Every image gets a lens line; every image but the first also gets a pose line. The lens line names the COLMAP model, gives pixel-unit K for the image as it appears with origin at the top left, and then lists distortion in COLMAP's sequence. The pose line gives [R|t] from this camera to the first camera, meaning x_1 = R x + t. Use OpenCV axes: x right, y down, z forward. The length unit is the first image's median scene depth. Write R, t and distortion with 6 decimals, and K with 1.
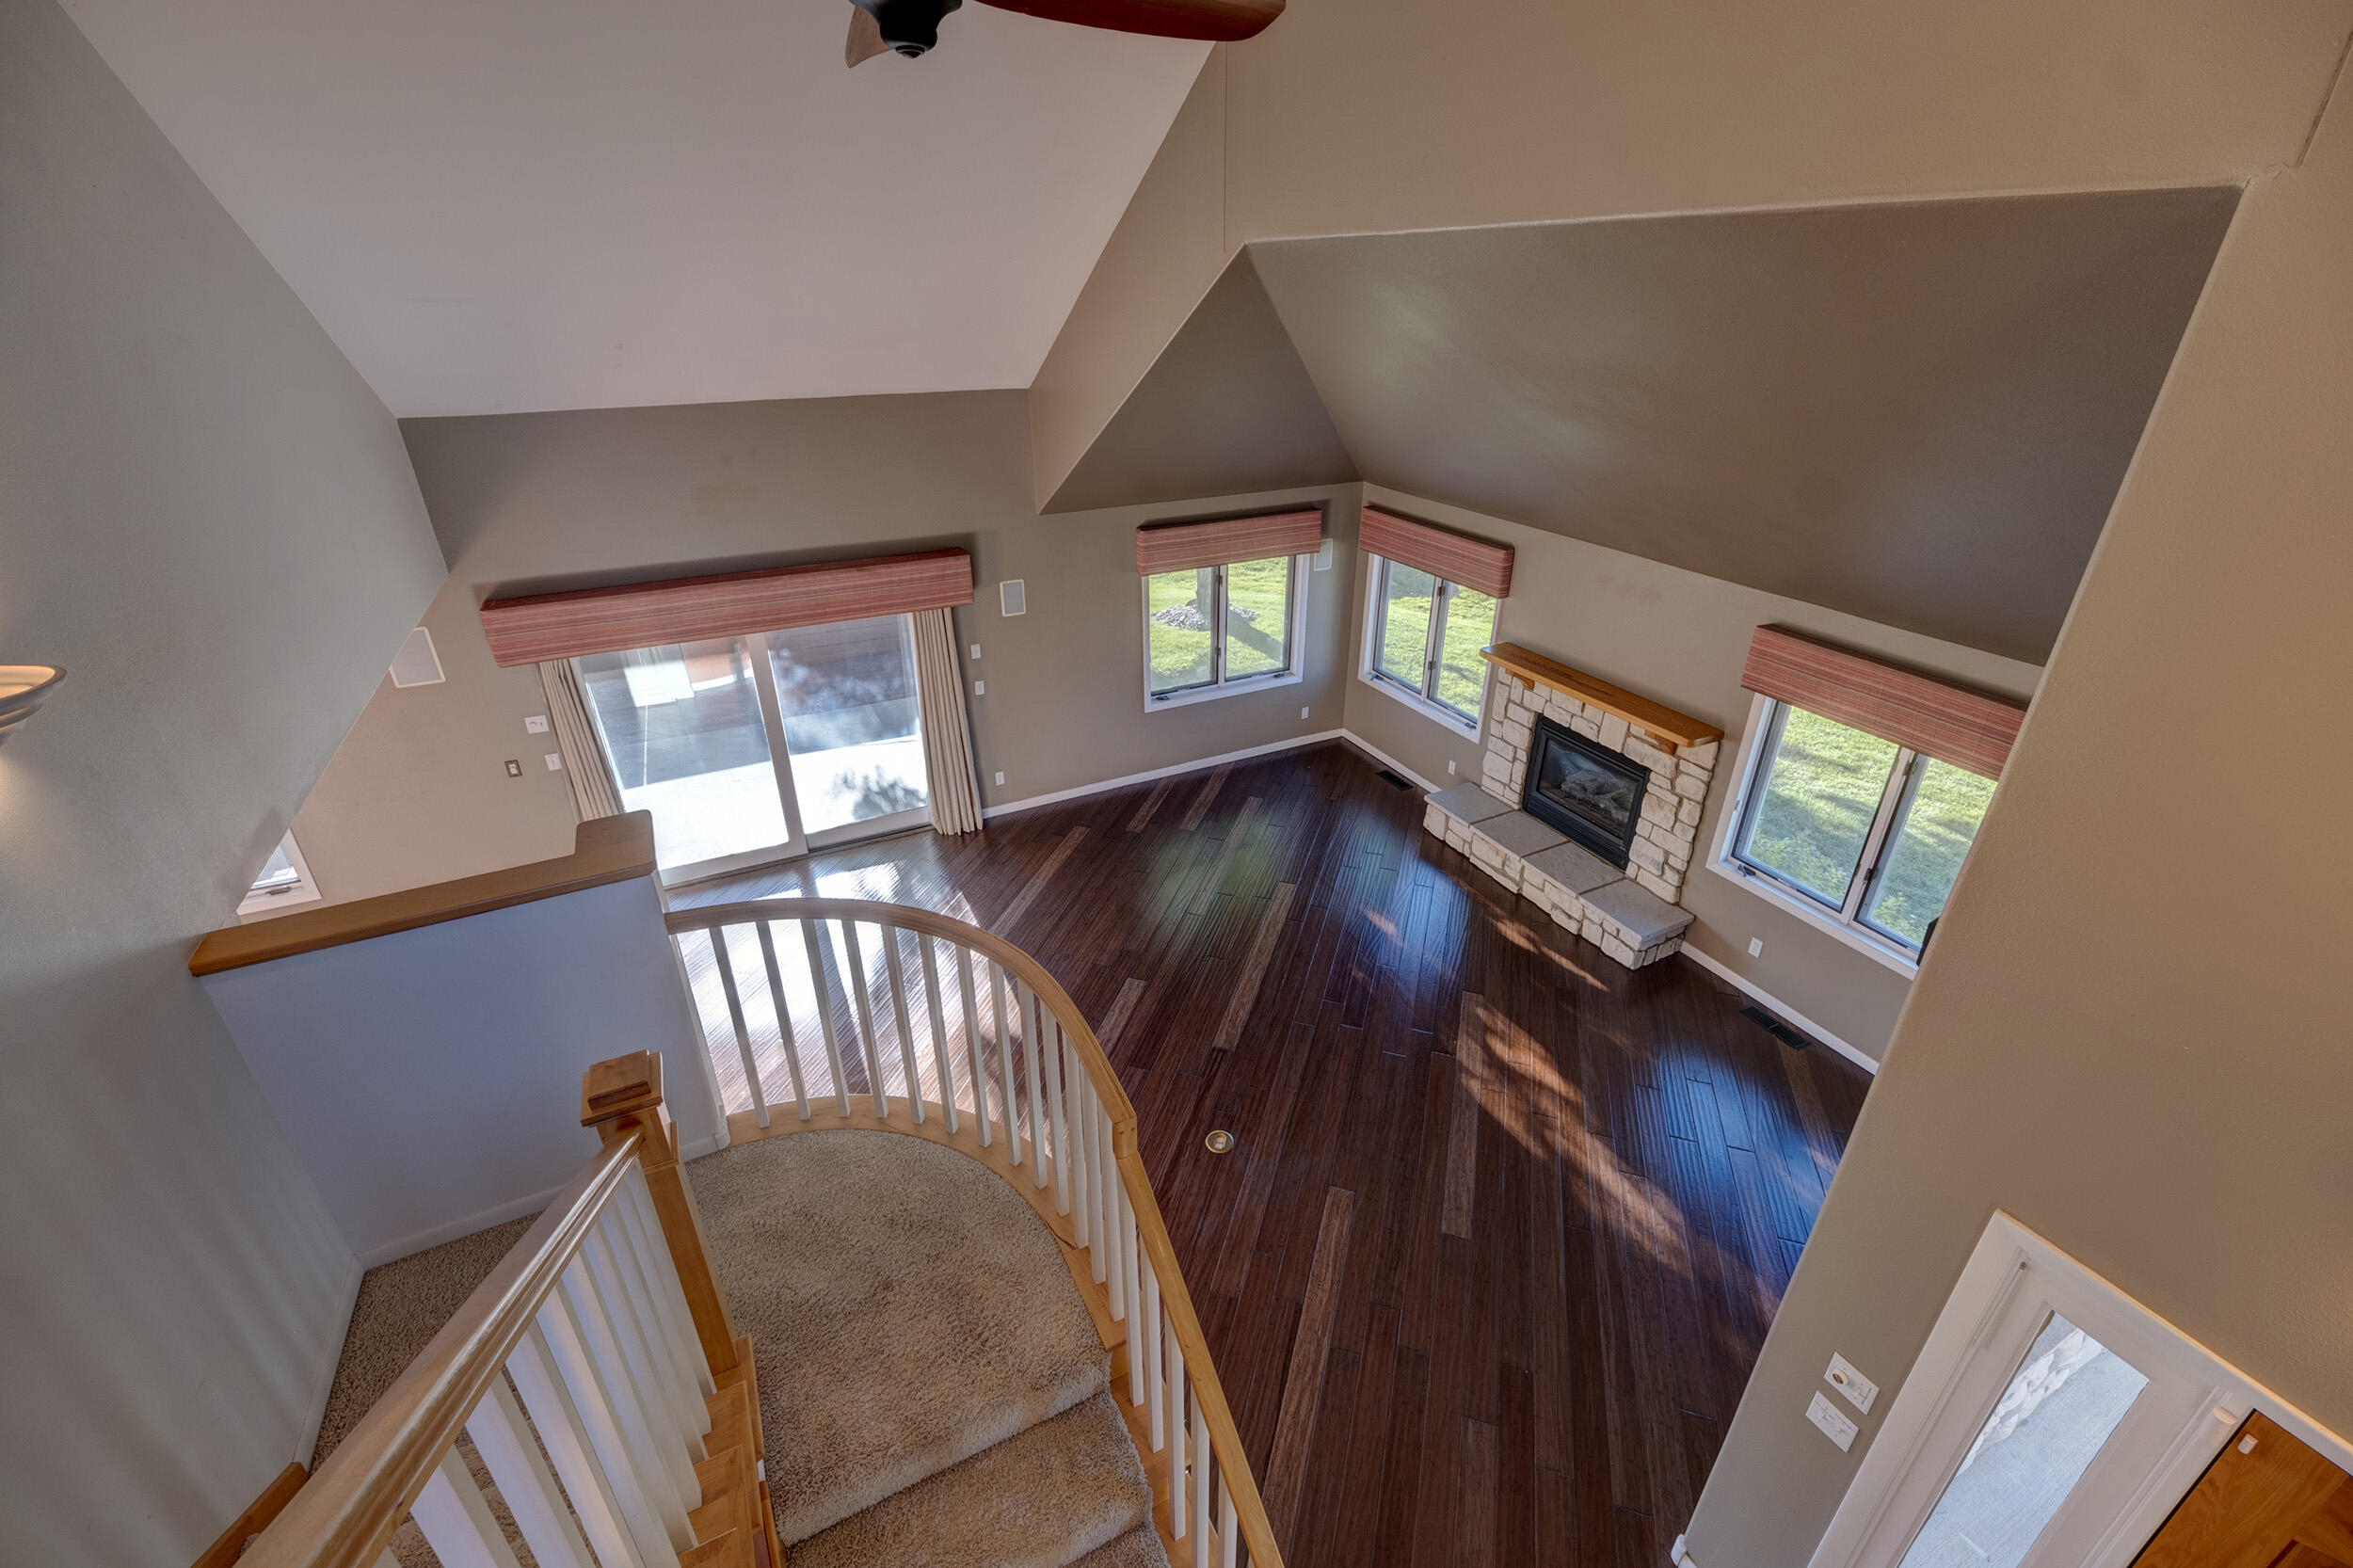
lens RADIAL K [[979.0, 0, 1175.0], [0, 979.0, 763.6], [0, 0, 1]] dist [0.025618, 0.000093]
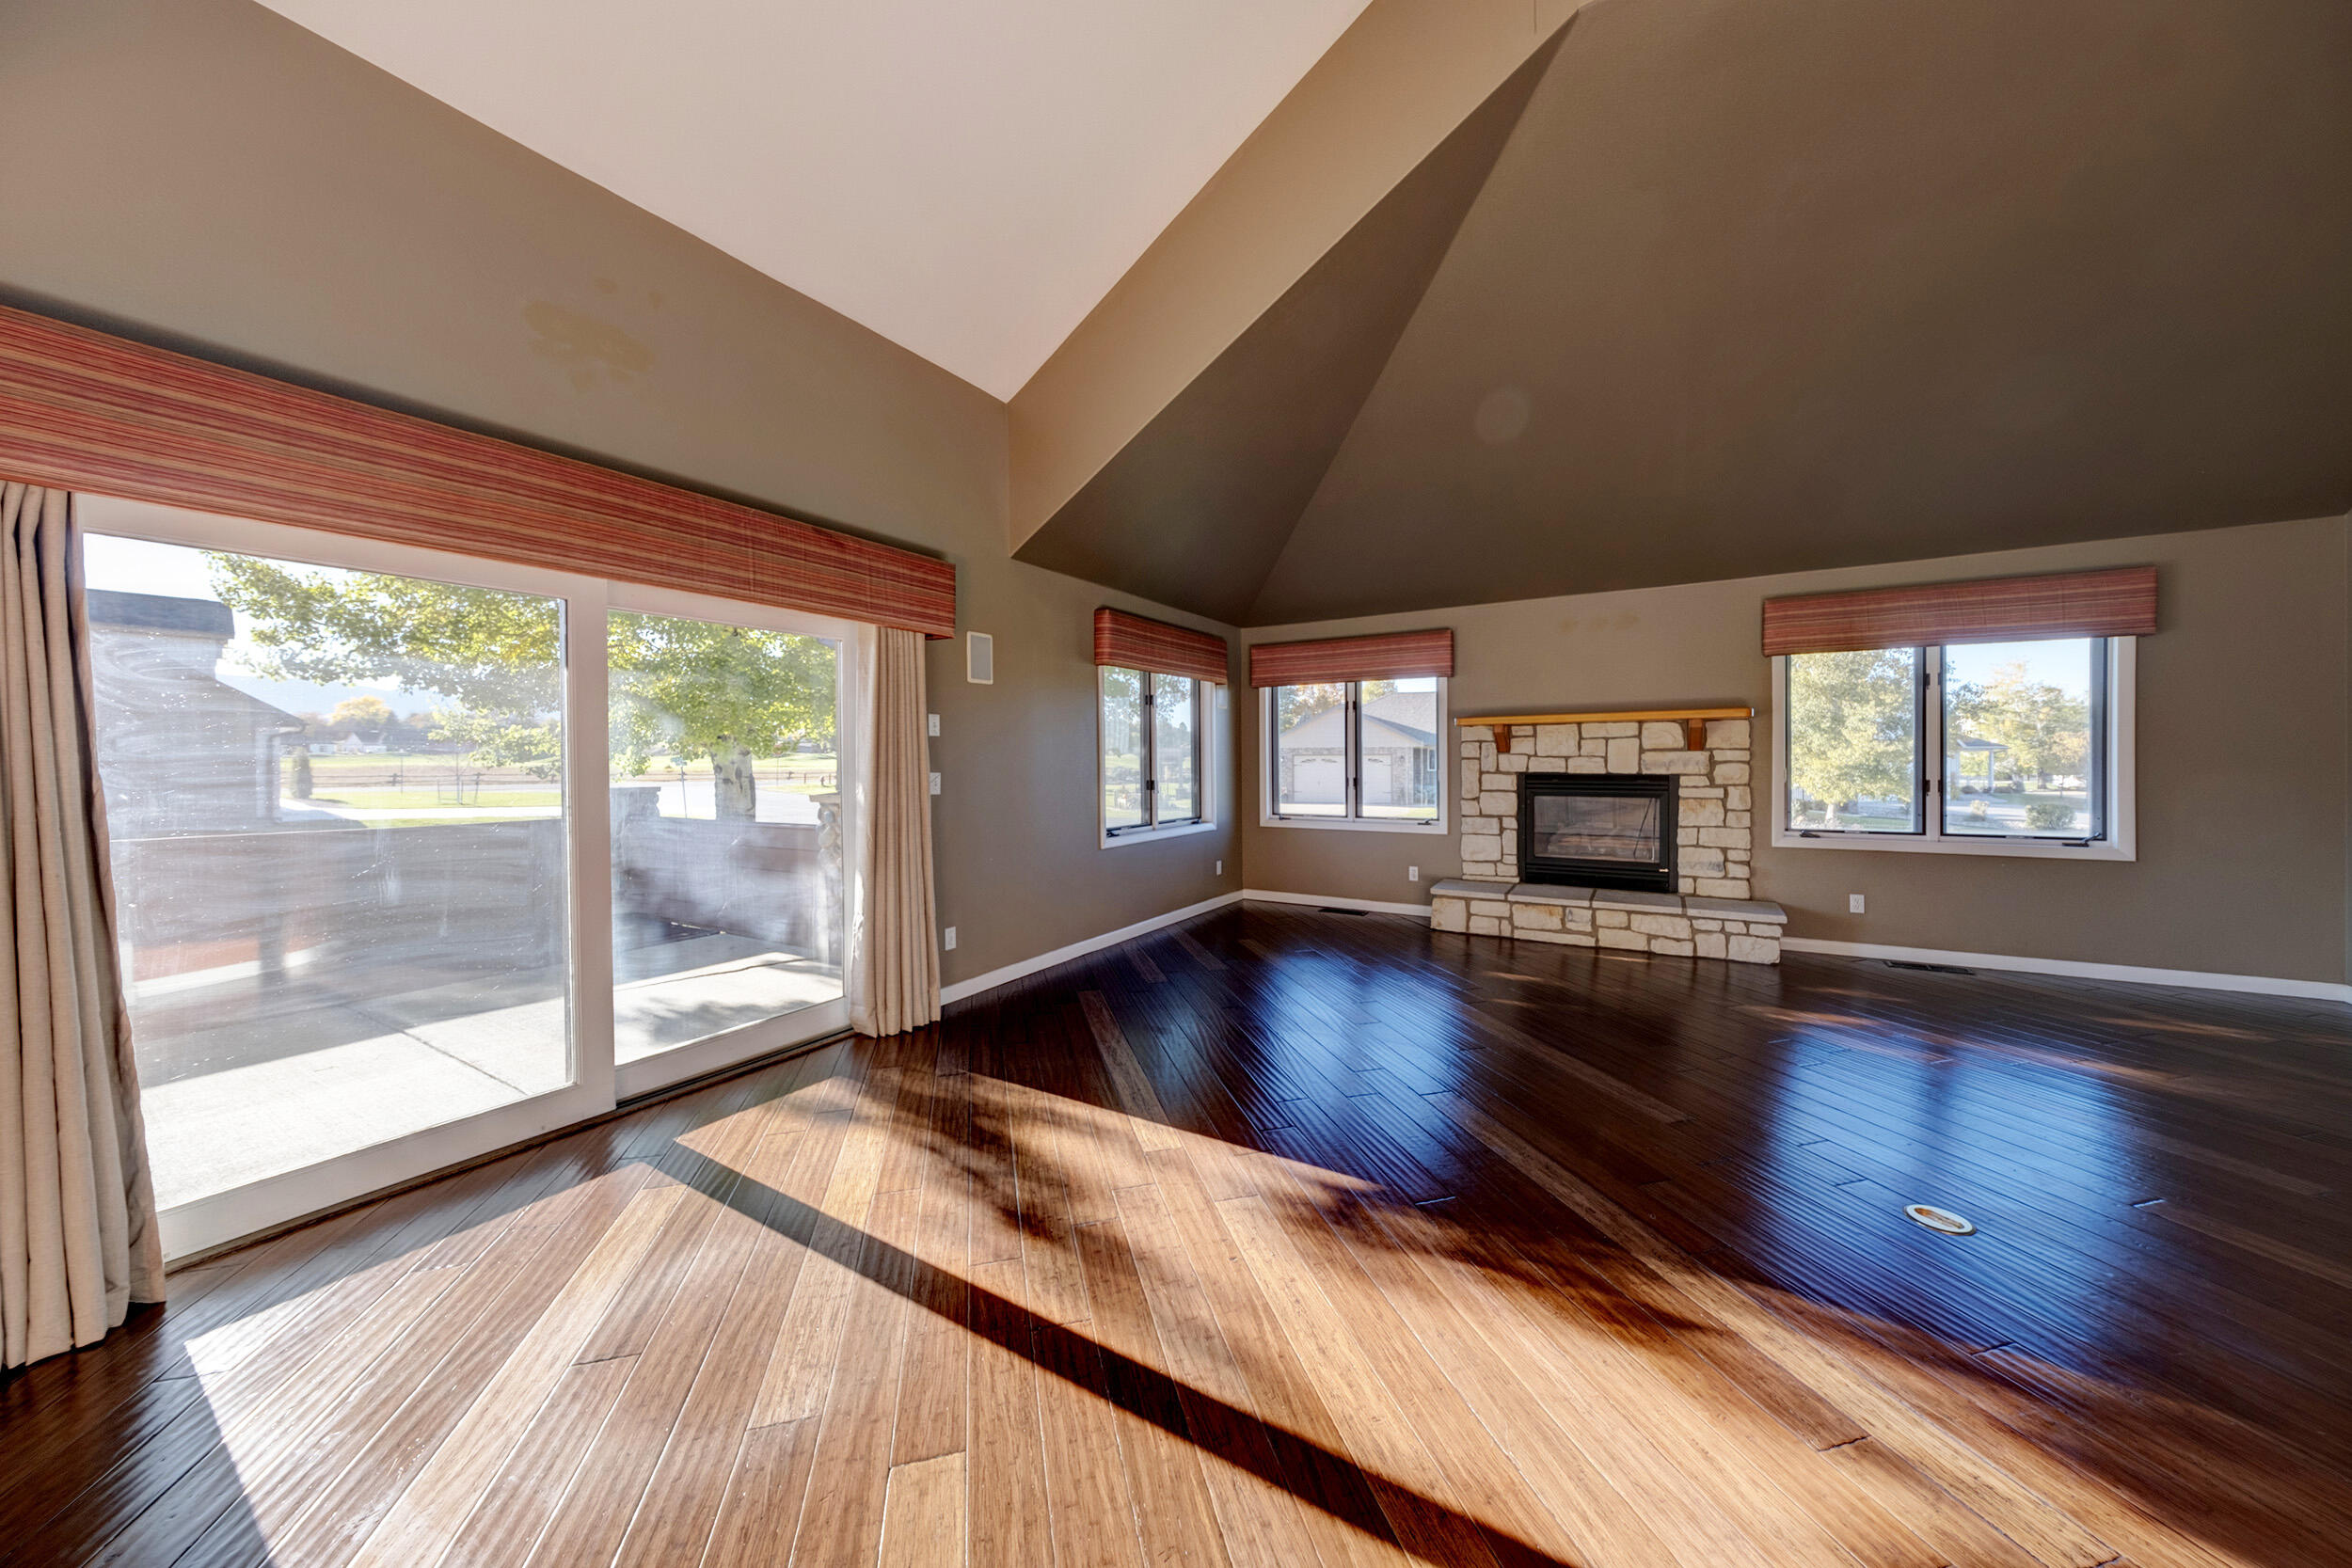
lens RADIAL K [[796.3, 0, 1181.0], [0, 796.3, 766.8], [0, 0, 1]] dist [0.004654, -0.000649]
pose [[0.840453, -0.010220, 0.541788, -0.367225], [0.247333, 0.896835, -0.366760, 0.156268], [-0.482146, 0.442247, 0.756276, 0.537525]]
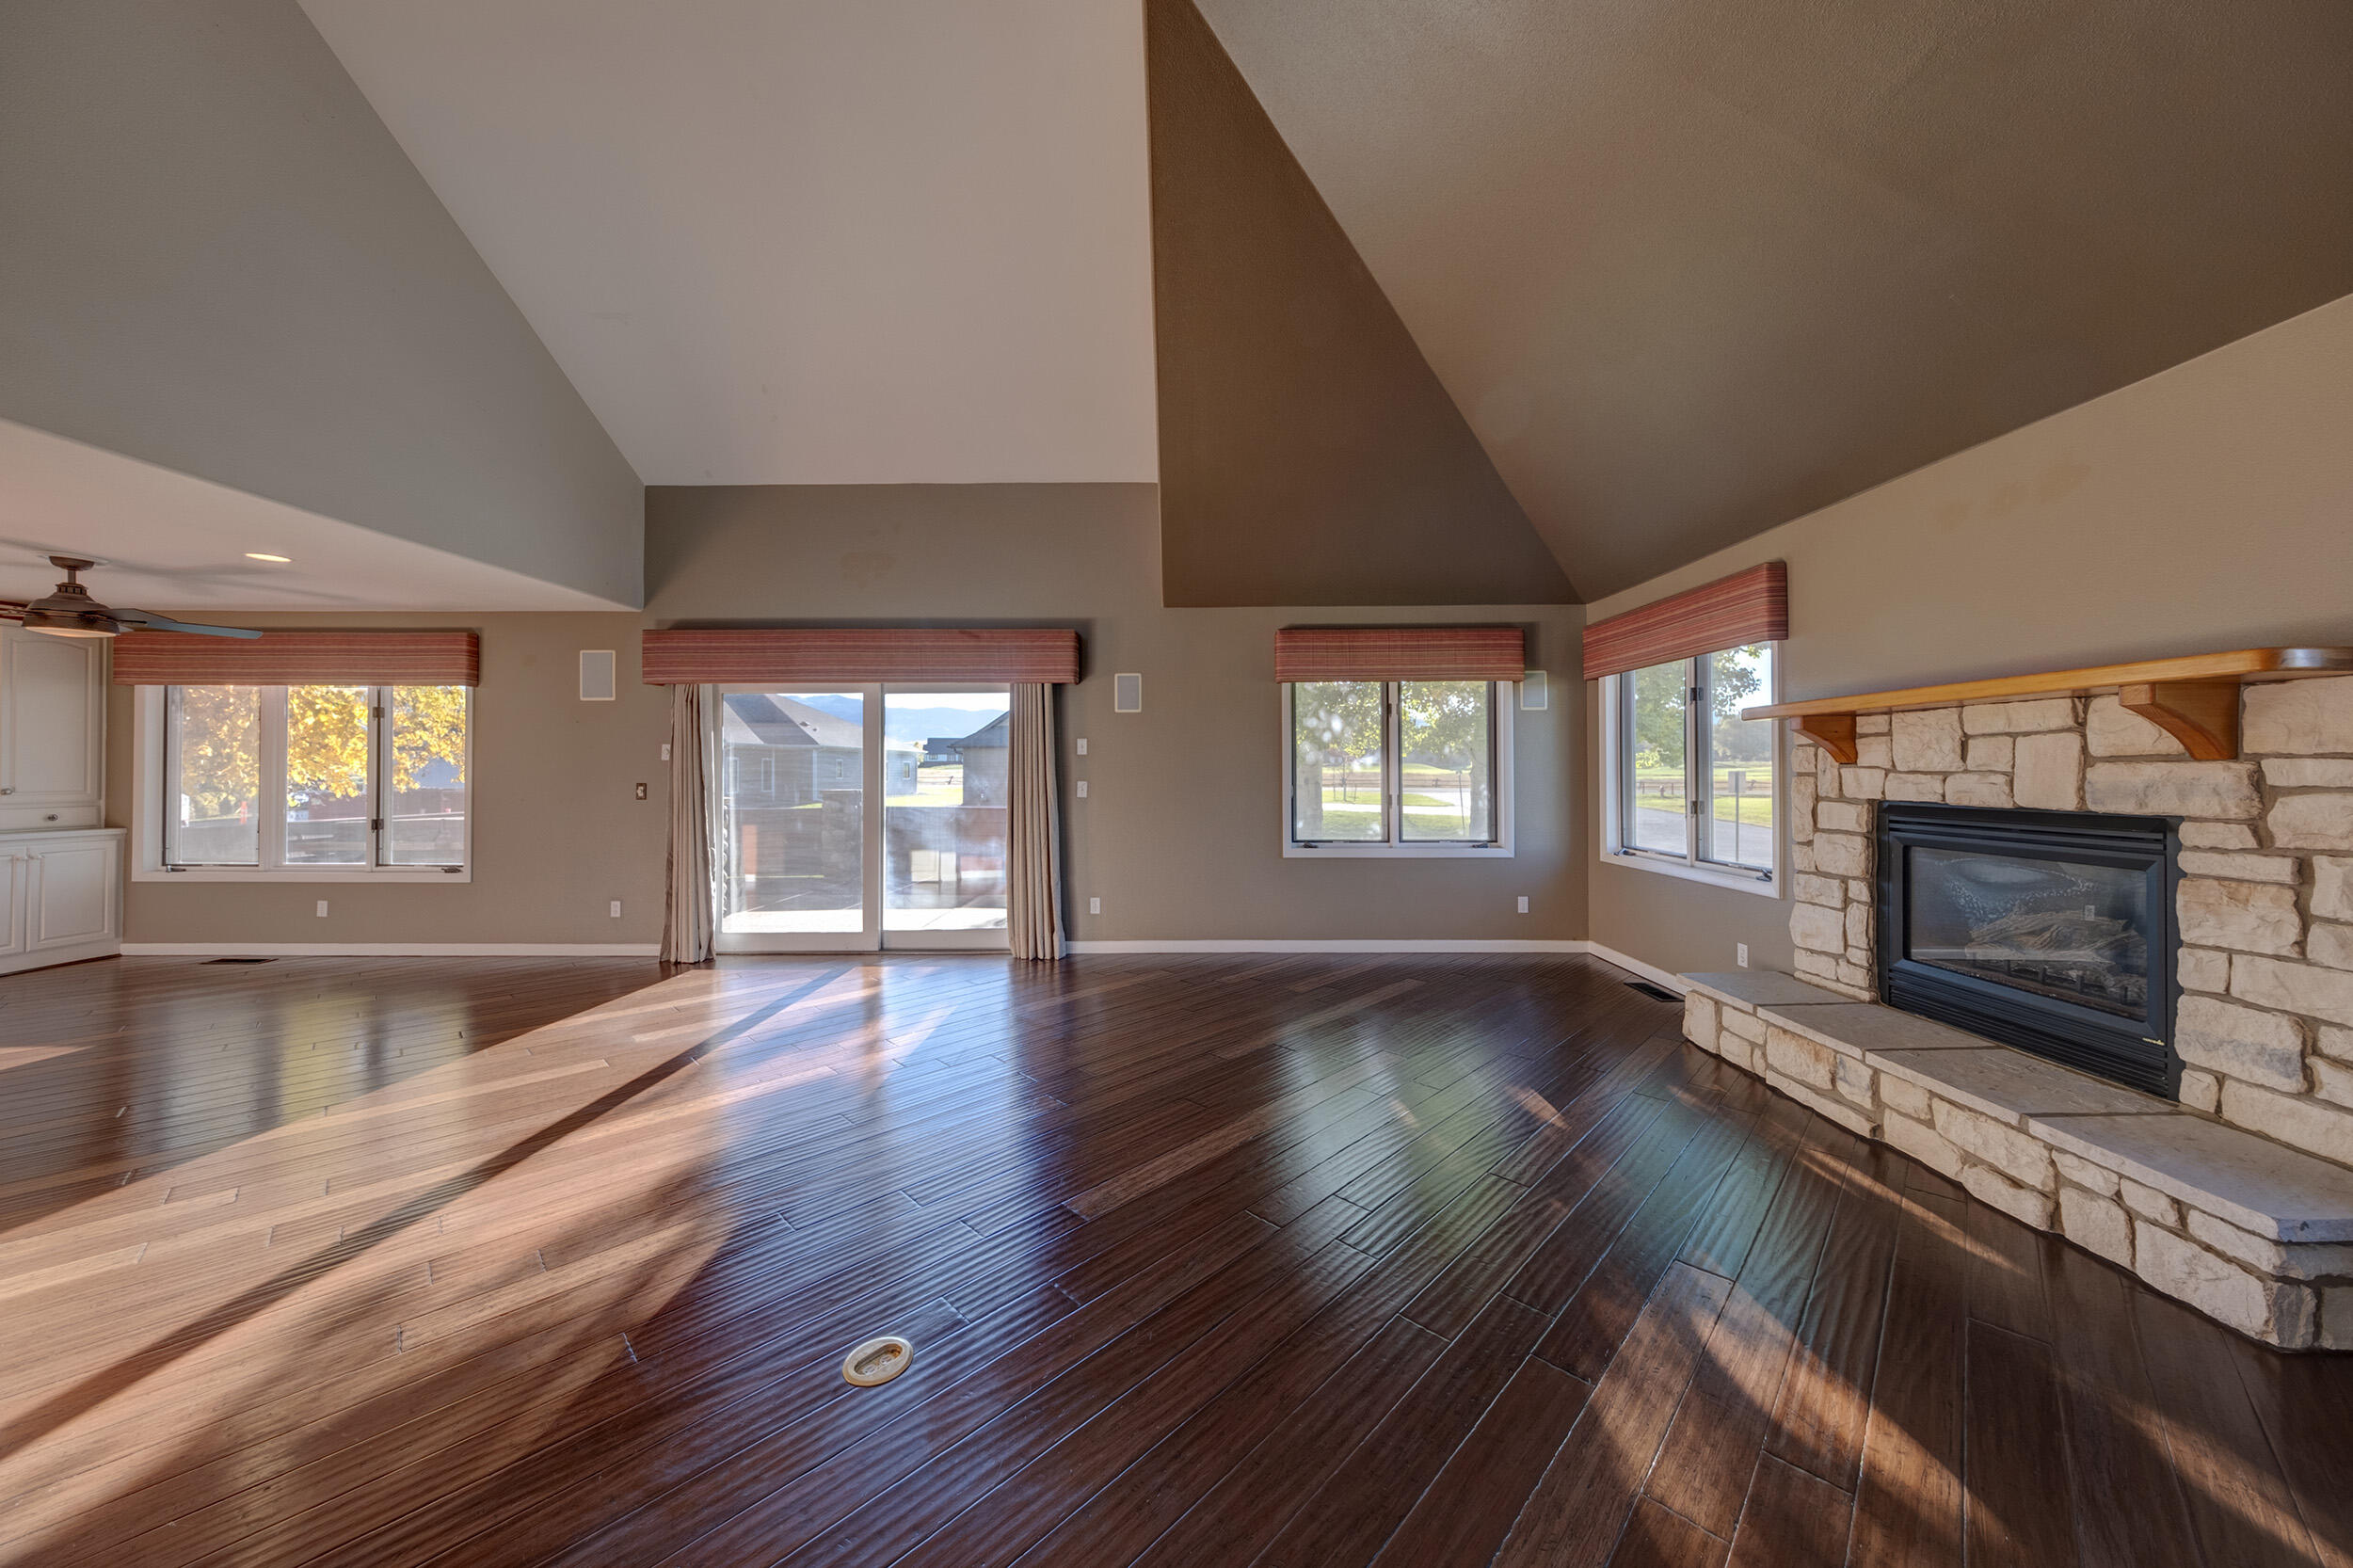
lens RADIAL K [[796.7, 0, 1183.1], [0, 796.7, 765.7], [0, 0, 1]] dist [0.004654, -0.000649]
pose [[0.894394, -0.003704, -0.447265, 0.219274], [-0.199243, 0.891974, -0.405812, 0.189725], [0.400452, 0.452071, 0.797038, 0.468383]]
